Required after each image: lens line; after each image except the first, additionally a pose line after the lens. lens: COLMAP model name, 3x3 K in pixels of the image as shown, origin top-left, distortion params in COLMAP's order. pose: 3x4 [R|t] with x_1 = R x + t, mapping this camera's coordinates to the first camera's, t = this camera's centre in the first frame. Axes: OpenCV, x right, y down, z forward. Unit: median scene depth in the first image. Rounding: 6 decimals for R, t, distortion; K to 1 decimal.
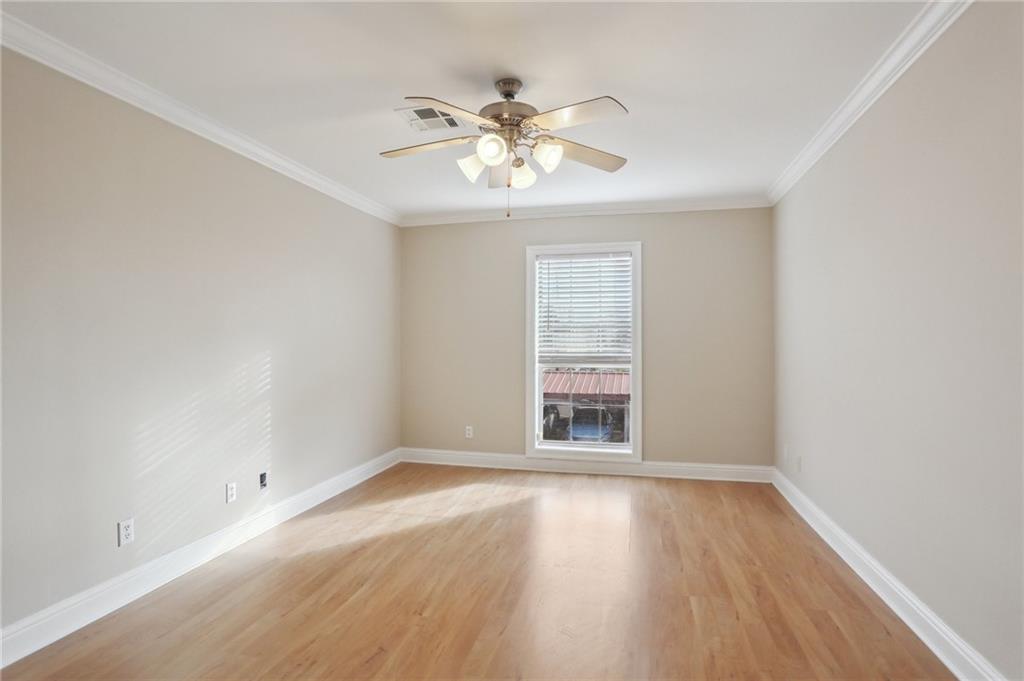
lens RADIAL K [[493.2, 0, 512.0], [0, 493.2, 340.5], [0, 0, 1]] dist [-0.052476, 0.000139]
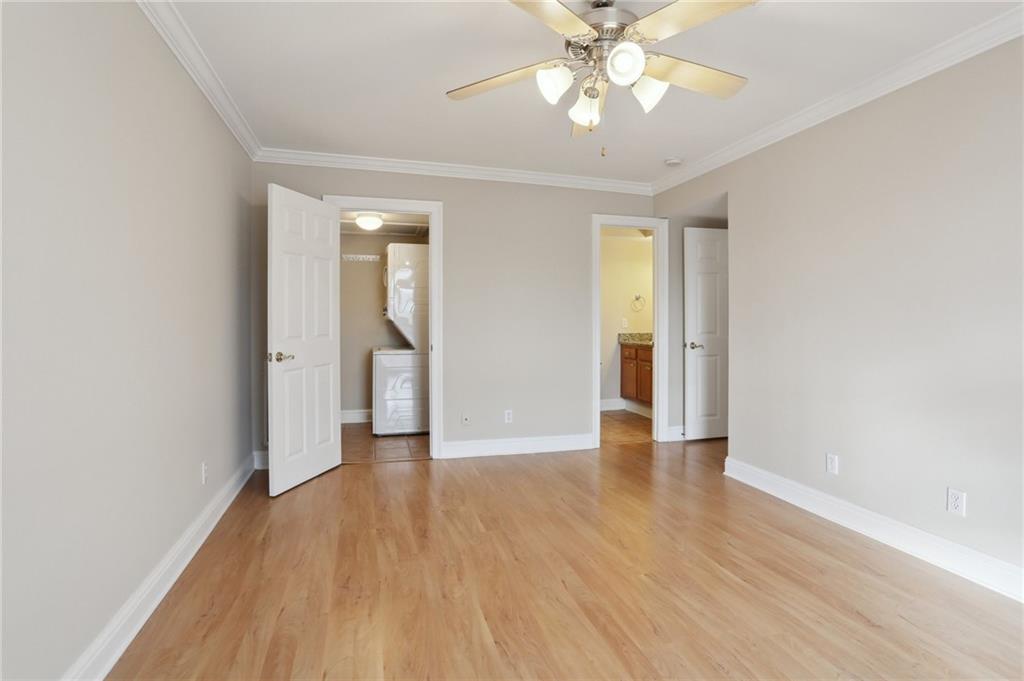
lens RADIAL K [[487.4, 0, 508.3], [0, 487.4, 331.8], [0, 0, 1]] dist [-0.048601, 0.000484]
pose [[-0.866747, 0.015934, -0.498493, 0.428171], [0.003881, 0.999675, 0.025206, 0.016430], [0.498733, 0.019913, -0.866527, 1.305153]]
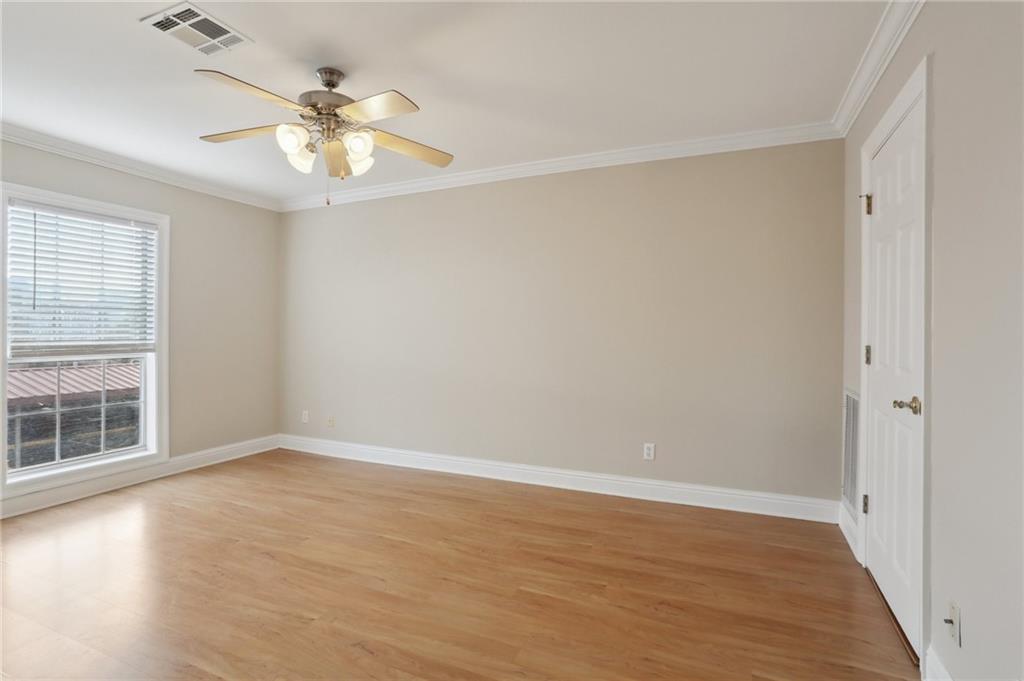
lens RADIAL K [[487.4, 0, 508.3], [0, 487.4, 331.8], [0, 0, 1]] dist [-0.048601, 0.000484]
pose [[0.175583, 0.002381, 0.984462, -0.766075], [-0.006477, 0.999978, -0.001263, 0.012648], [-0.984443, -0.006155, 0.175595, 0.360156]]
